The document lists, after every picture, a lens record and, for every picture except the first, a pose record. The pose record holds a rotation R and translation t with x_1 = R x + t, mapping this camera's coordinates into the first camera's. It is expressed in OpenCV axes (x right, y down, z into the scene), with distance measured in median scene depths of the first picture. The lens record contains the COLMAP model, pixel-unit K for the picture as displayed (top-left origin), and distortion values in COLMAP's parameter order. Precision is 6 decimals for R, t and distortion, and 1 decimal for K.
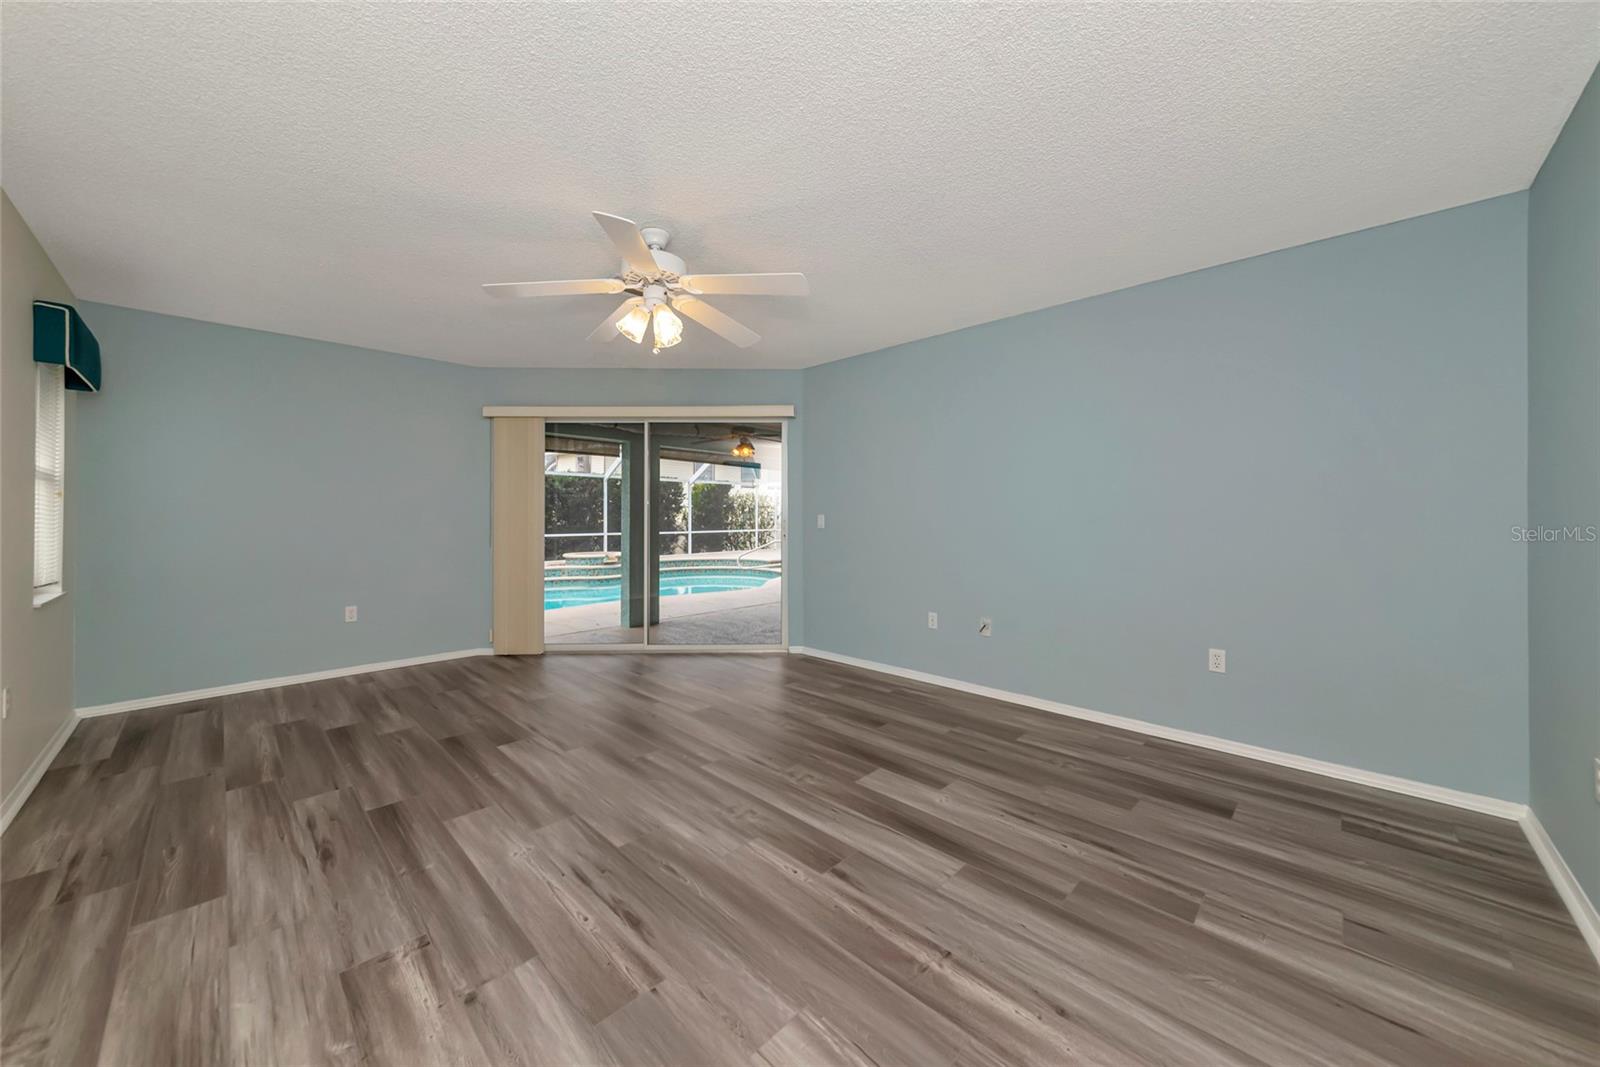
lens RADIAL K [[564.1, 0, 791.5], [0, 564.1, 509.6], [0, 0, 1]] dist [0.000854, 0.000460]
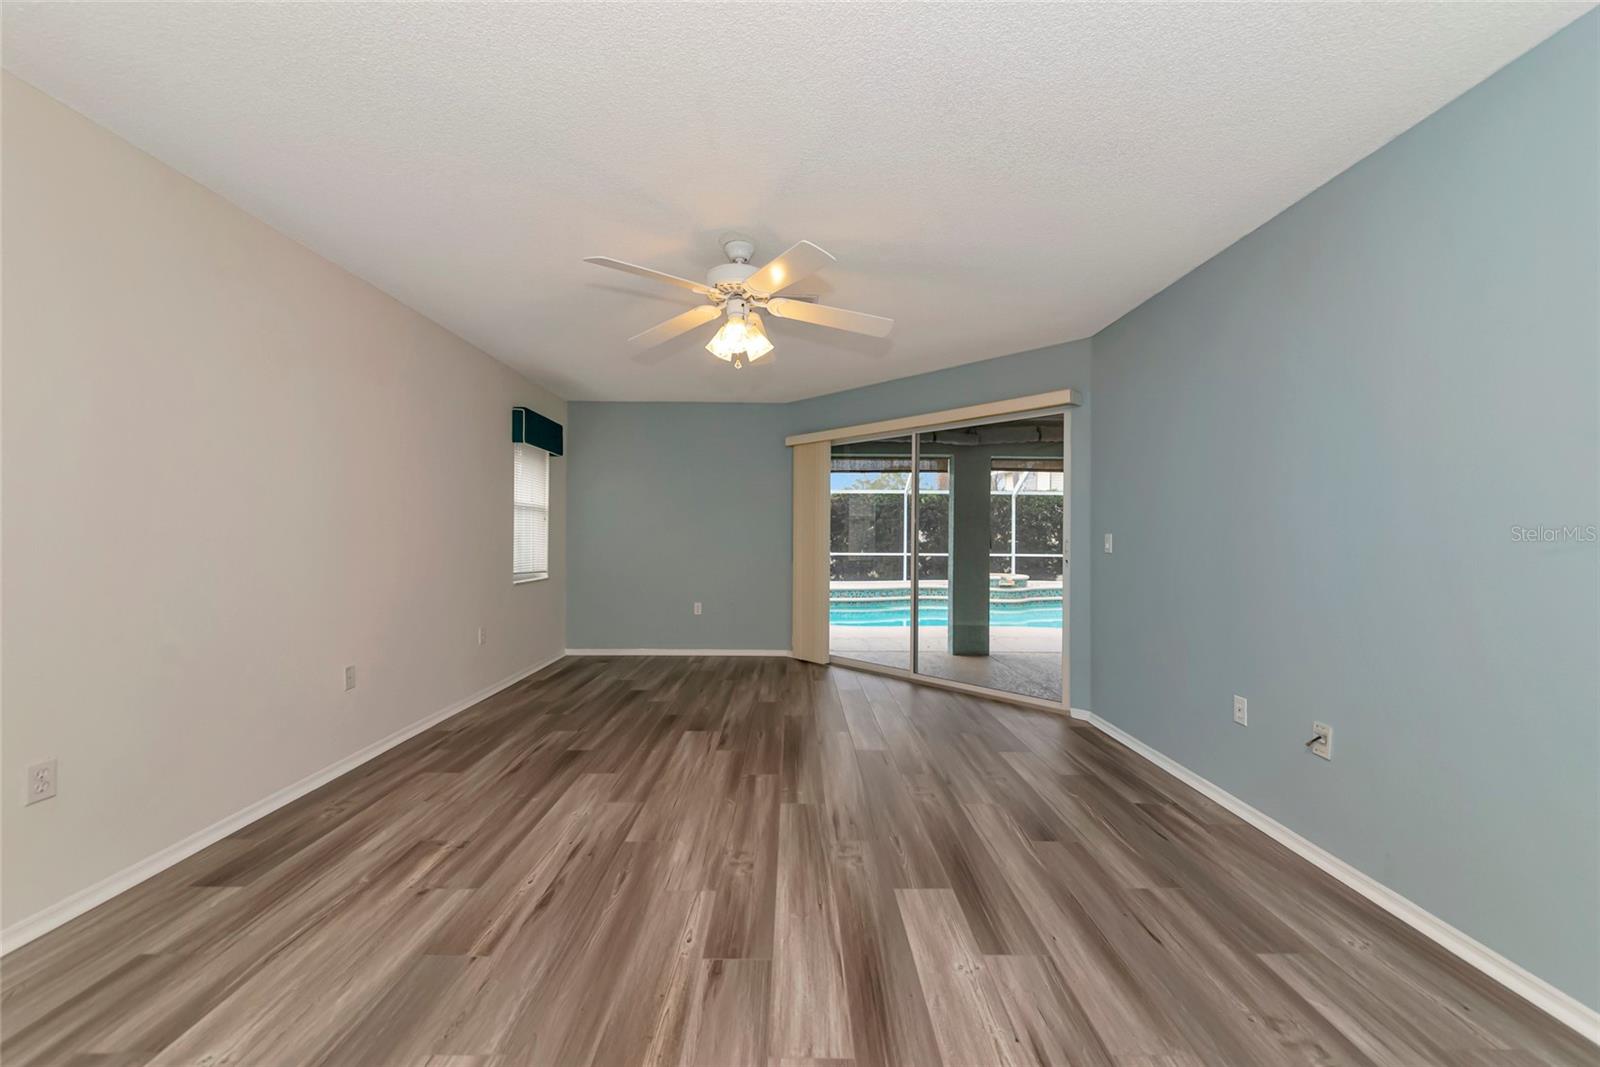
lens RADIAL K [[582.8, 0, 795.9], [0, 582.8, 532.1], [0, 0, 1]] dist [-0.006026, -0.000215]
pose [[0.709255, 0.002382, -0.704948, 0.579097], [0.001354, 0.999988, 0.004742, 0.002481], [0.704951, -0.004318, 0.709243, 0.366124]]
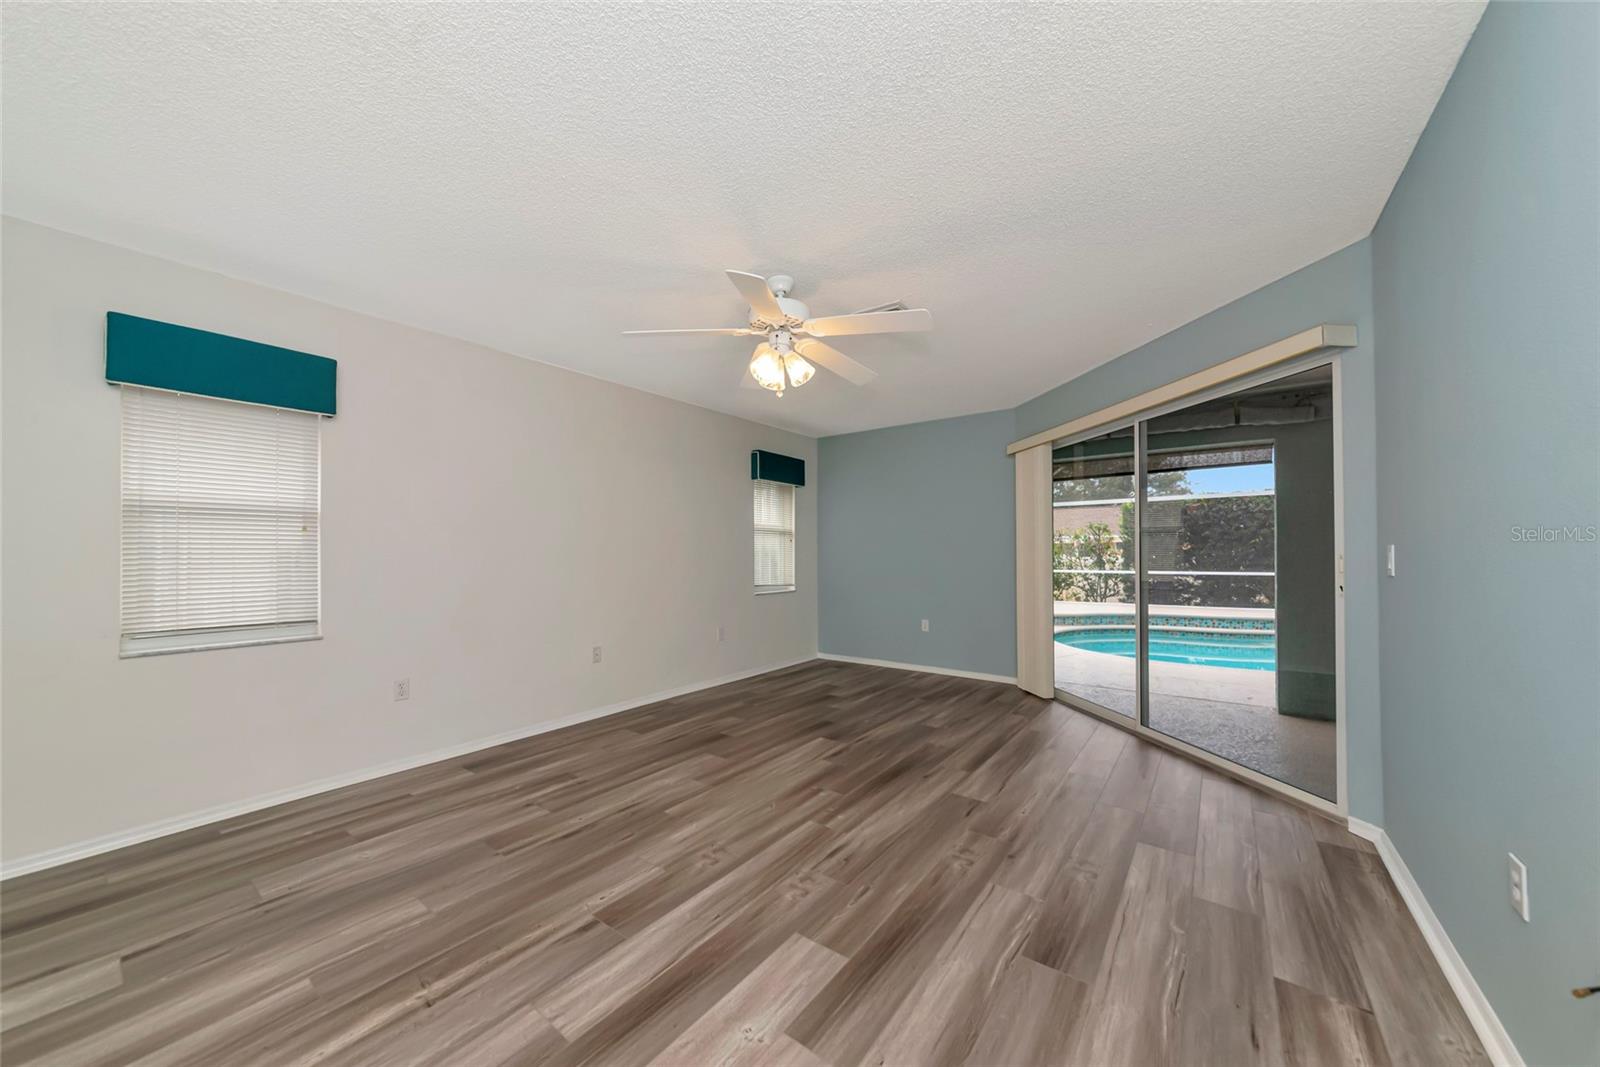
lens RADIAL K [[559.5, 0, 802.6], [0, 559.5, 545.3], [0, 0, 1]] dist [-0.001822, -0.000075]
pose [[0.145105, -0.011498, -0.989349, 0.827516], [0.018331, 0.999792, -0.008931, 0.006913], [0.989246, -0.016840, 0.145286, 0.935670]]
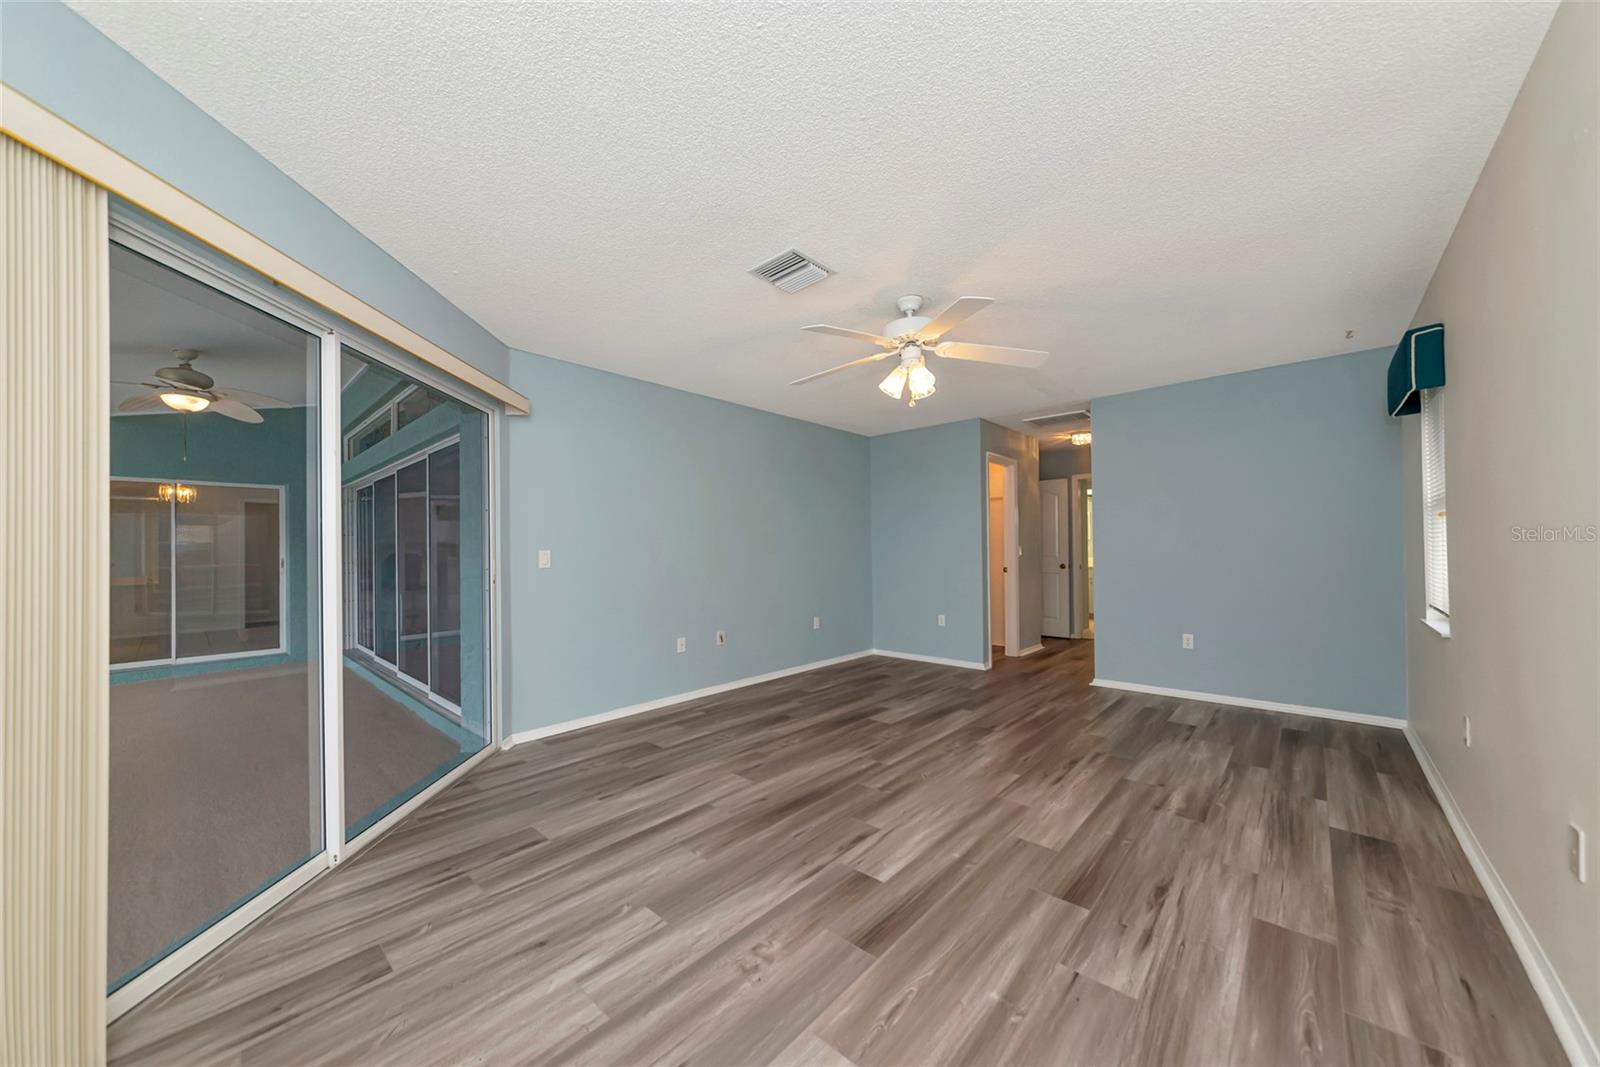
lens RADIAL K [[564.6, 0, 793.5], [0, 564.6, 550.4], [0, 0, 1]] dist [0.000712, 0.000022]
pose [[-0.035364, 0.000218, 0.999374, -1.436140], [-0.003054, 0.999995, -0.000326, 0.014460], [-0.999370, -0.003063, -0.035363, 1.347823]]
